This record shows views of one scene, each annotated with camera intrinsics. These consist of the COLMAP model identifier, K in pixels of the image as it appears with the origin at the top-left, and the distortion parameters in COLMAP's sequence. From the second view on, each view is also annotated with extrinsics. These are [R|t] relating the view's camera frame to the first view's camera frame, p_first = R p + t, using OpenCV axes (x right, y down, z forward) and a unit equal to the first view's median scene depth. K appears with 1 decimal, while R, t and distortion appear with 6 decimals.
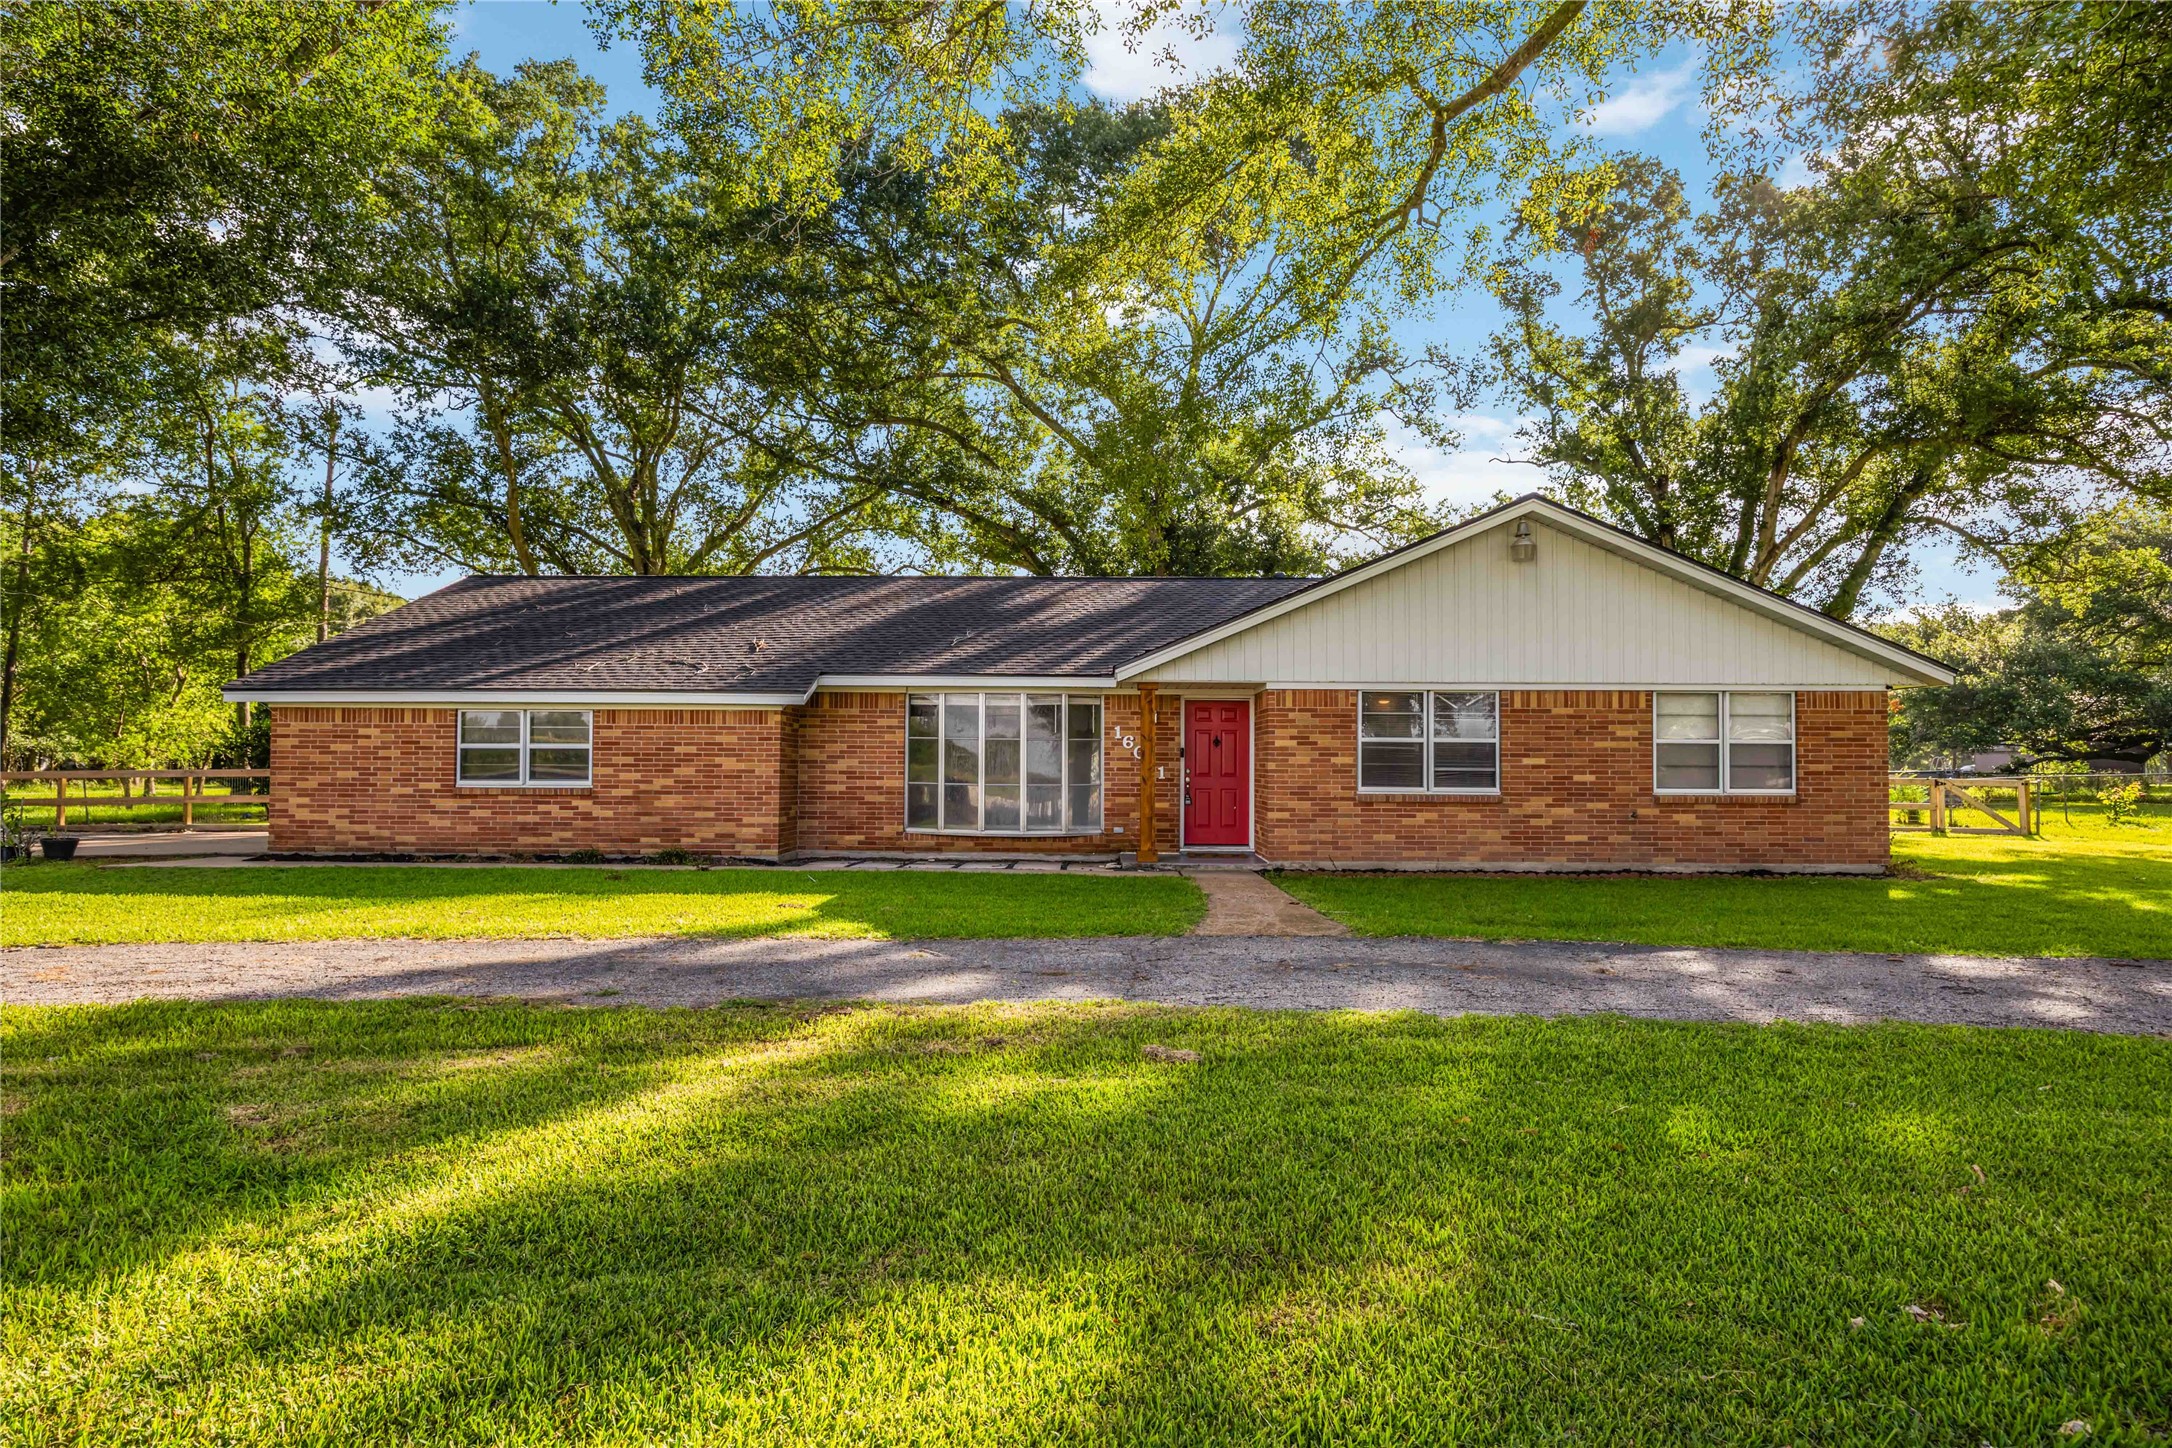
lens RADIAL K [[1134.4, 0, 1086.1], [0, 1134.4, 724.8], [0, 0, 1]] dist [-0.006020, -0.002008]
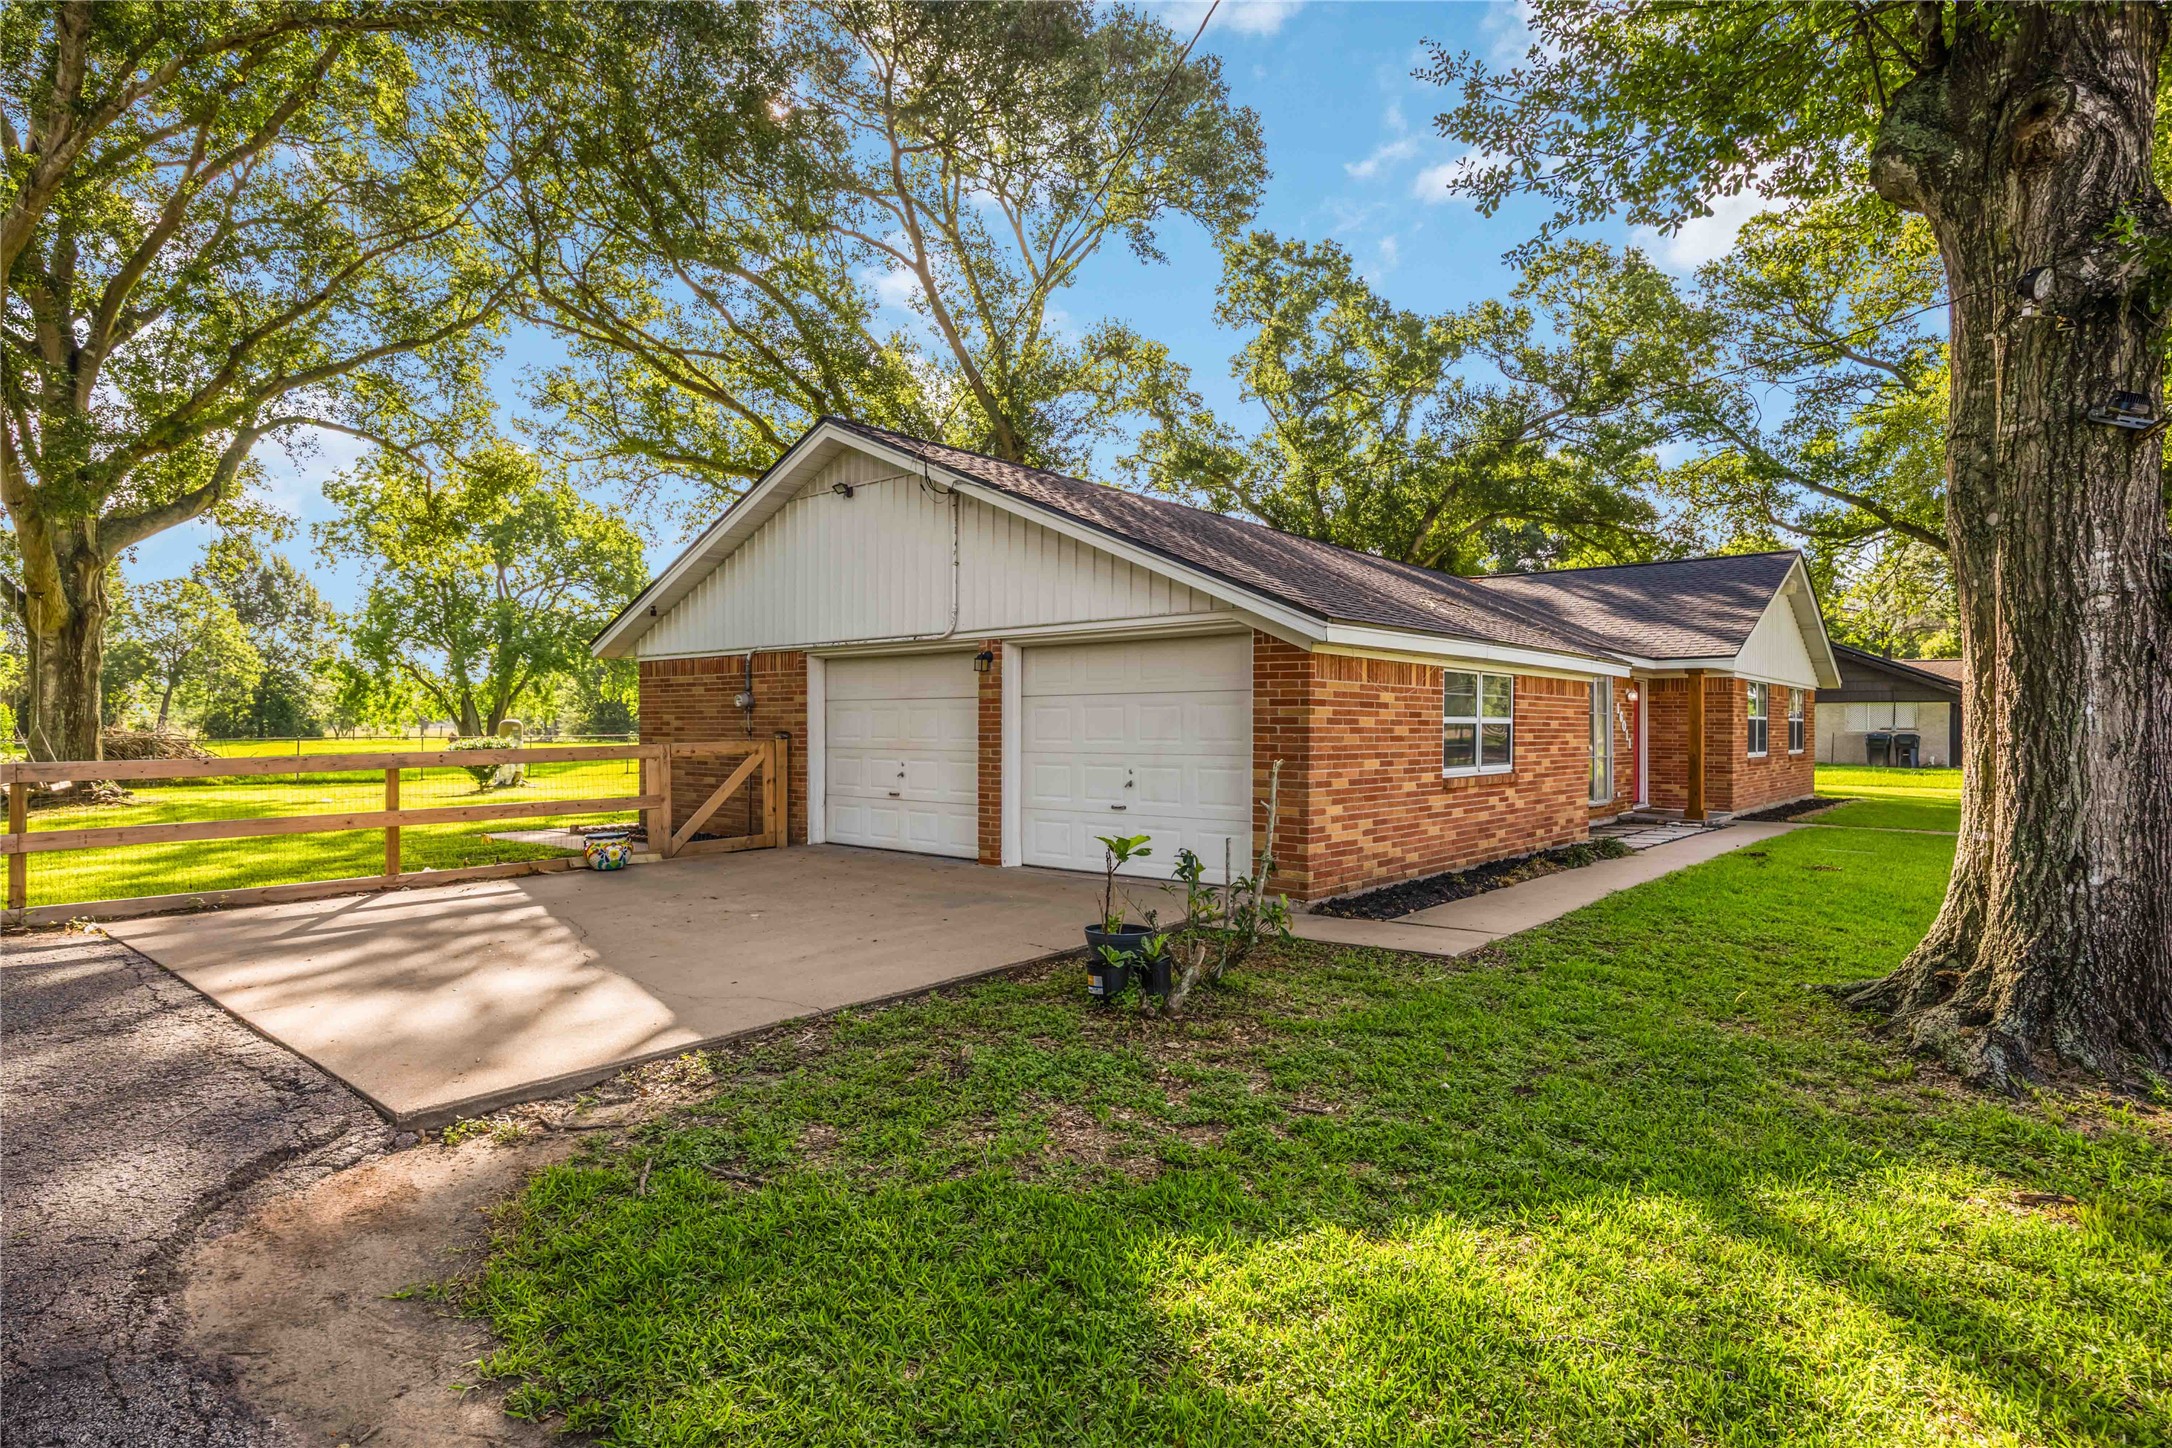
lens RADIAL K [[1134.4, 0, 1090.5], [0, 1134.4, 724.1], [0, 0, 1]] dist [-0.006020, -0.002008]
pose [[0.639907, 0.000779, 0.768452, -1.244465], [-0.007903, 0.999953, 0.005567, 0.019221], [-0.768412, -0.009635, 0.639883, 0.717506]]
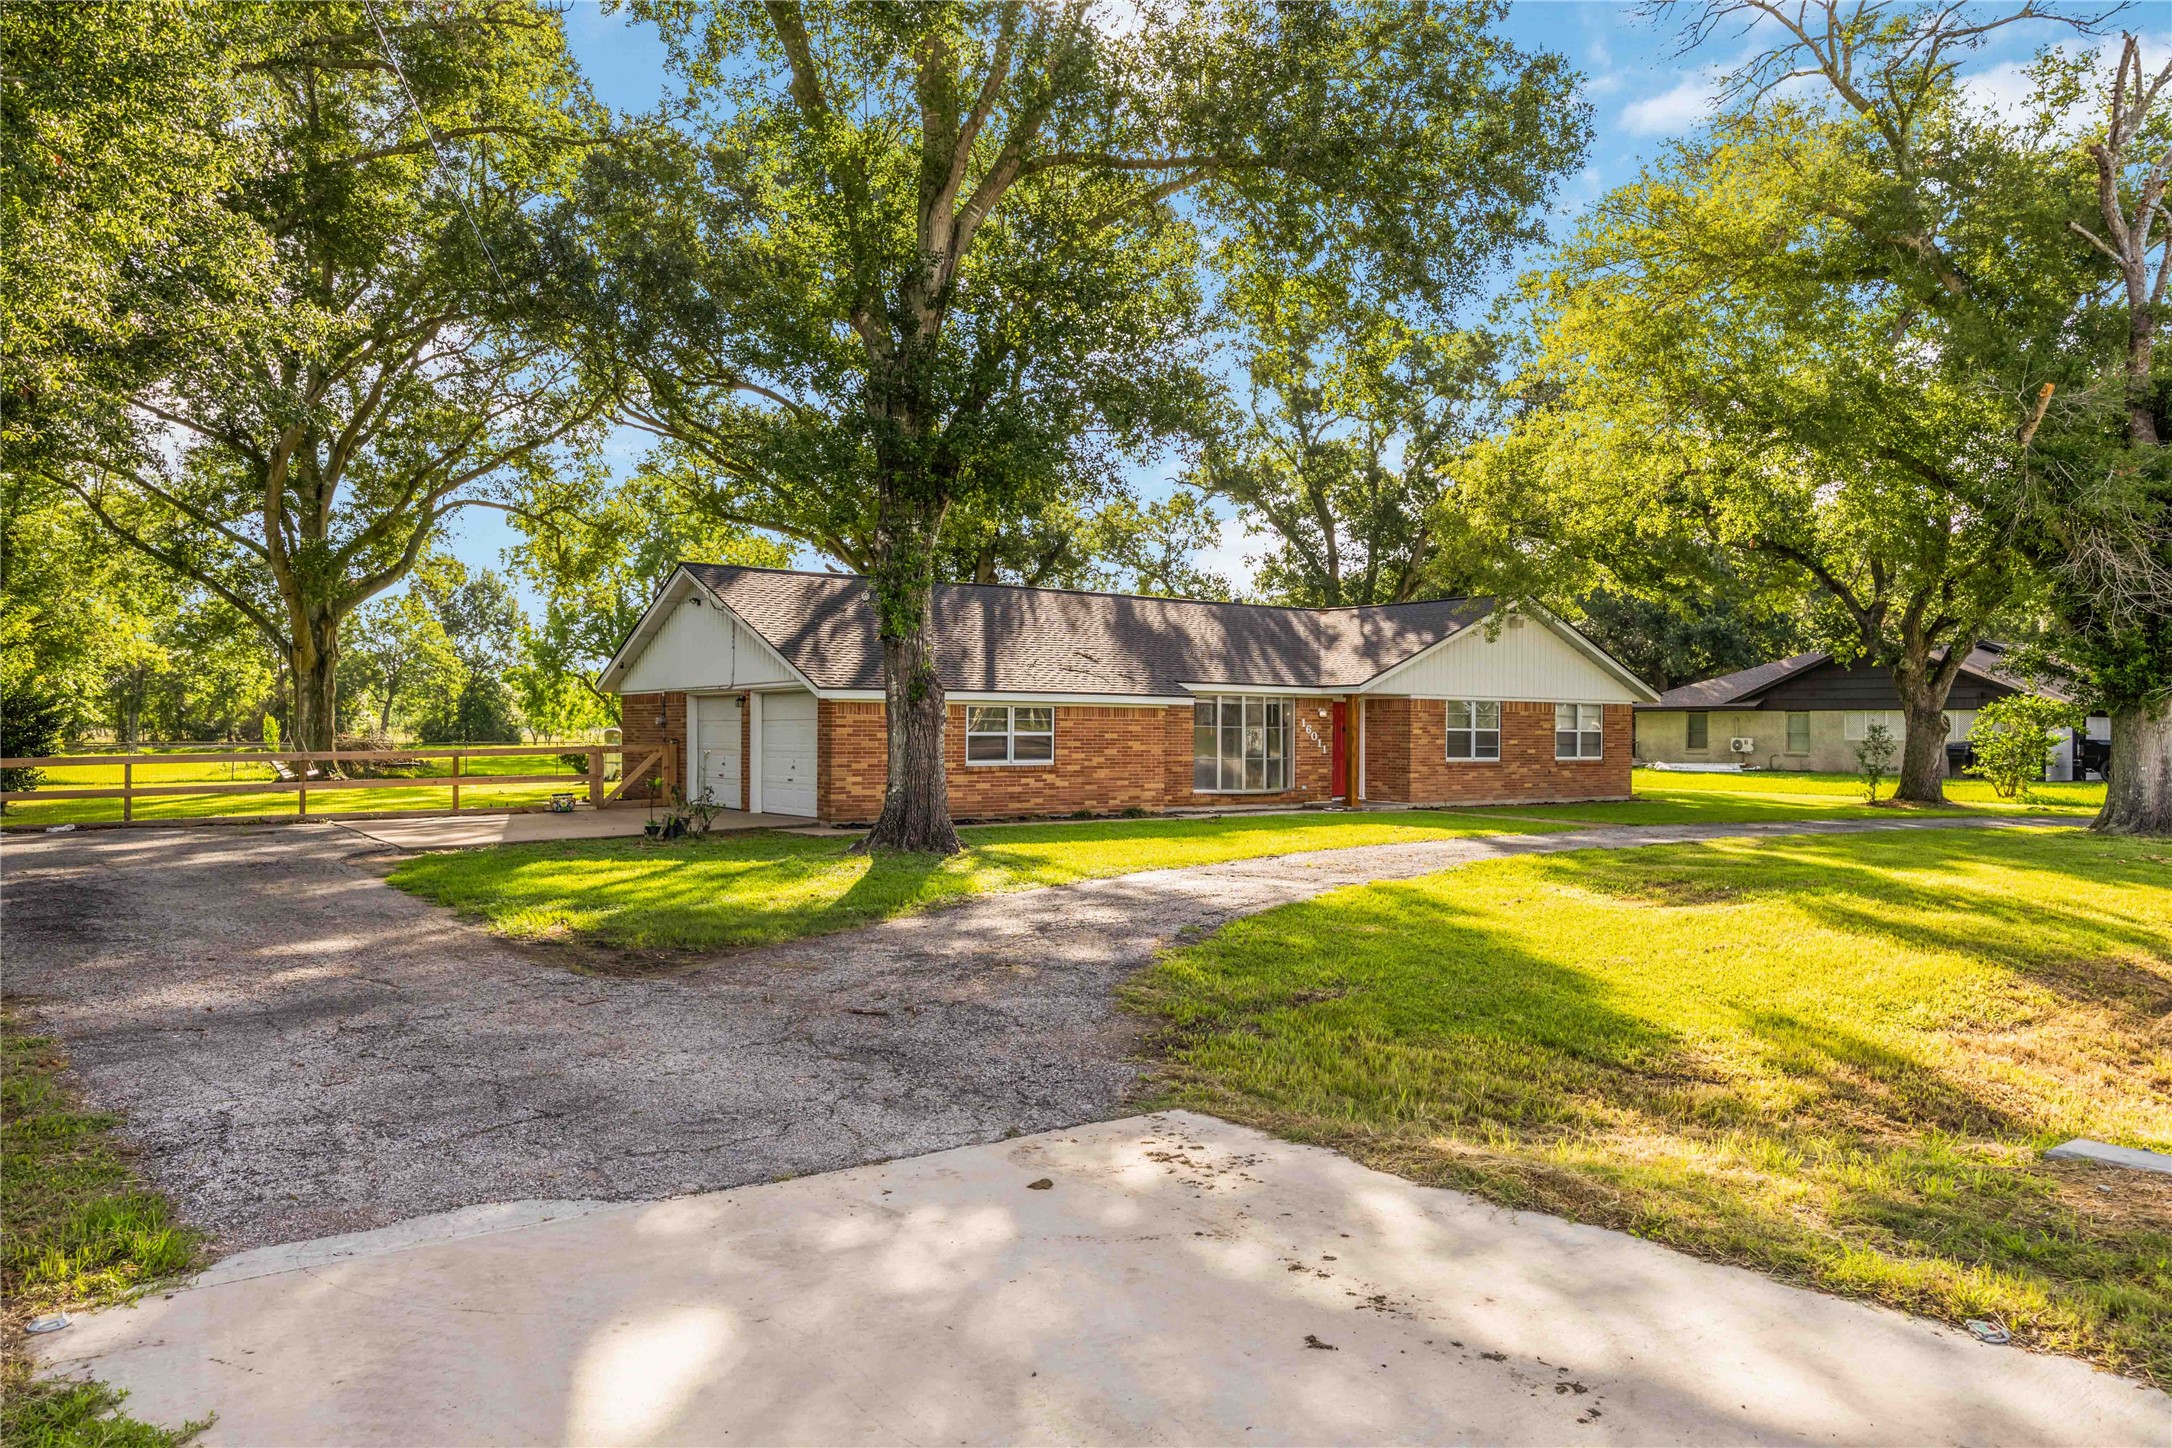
lens RADIAL K [[1443.9, 0, 1083.9], [0, 1443.9, 725.0], [0, 0, 1]] dist [0.006311, 0.001680]
pose [[0.805978, 0.002833, 0.591939, -1.418511], [-0.007204, 0.999961, 0.005023, -0.000419], [-0.591902, -0.008313, 0.805967, -0.394024]]
